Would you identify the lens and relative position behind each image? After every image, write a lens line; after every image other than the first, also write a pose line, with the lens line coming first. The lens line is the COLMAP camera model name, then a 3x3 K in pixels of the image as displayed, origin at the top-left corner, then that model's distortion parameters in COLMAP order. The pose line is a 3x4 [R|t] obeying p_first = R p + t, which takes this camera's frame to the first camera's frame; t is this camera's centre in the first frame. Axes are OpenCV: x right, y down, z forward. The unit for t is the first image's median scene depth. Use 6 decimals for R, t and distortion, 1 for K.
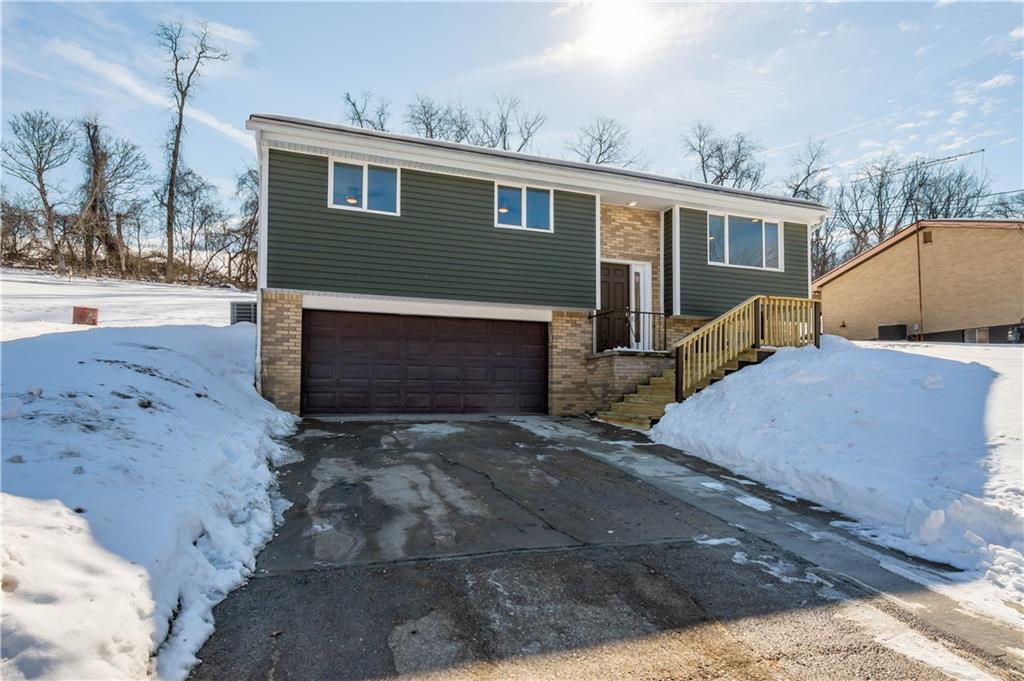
lens RADIAL K [[583.2, 0, 512.0], [0, 583.2, 374.8], [0, 0, 1]] dist [0.006634, 0.000707]
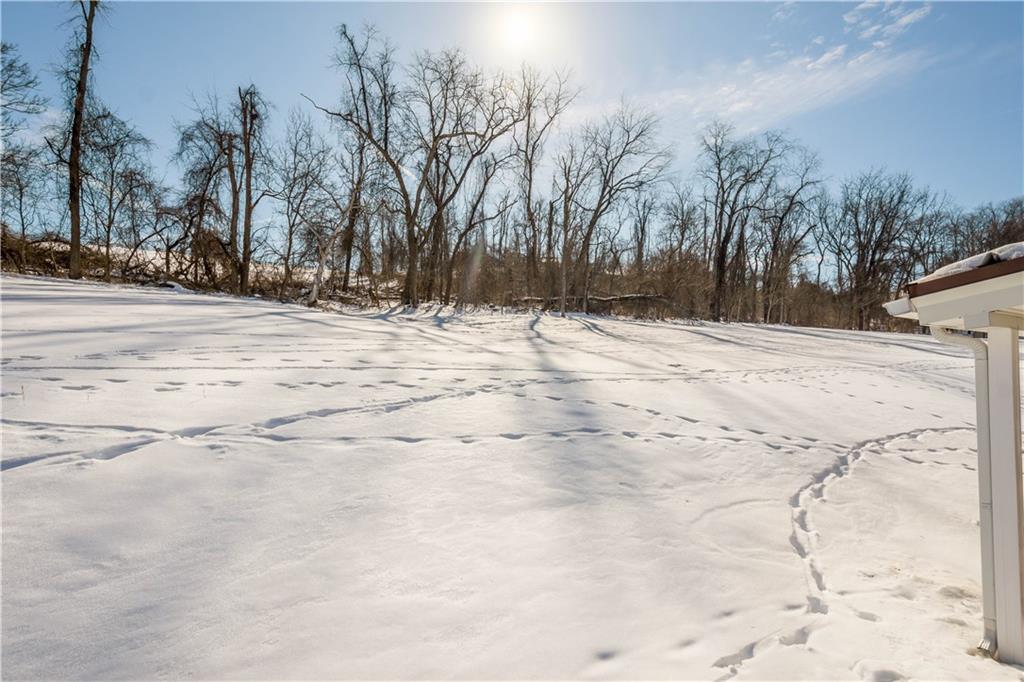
lens RADIAL K [[523.6, 0, 512.3], [0, 523.6, 383.2], [0, 0, 1]] dist [0.001149, 0.000823]
pose [[0.986210, -0.009791, 0.165207, -0.190139], [0.007655, 0.999879, 0.013561, -0.040917], [-0.165320, -0.012110, 0.986166, 0.320360]]
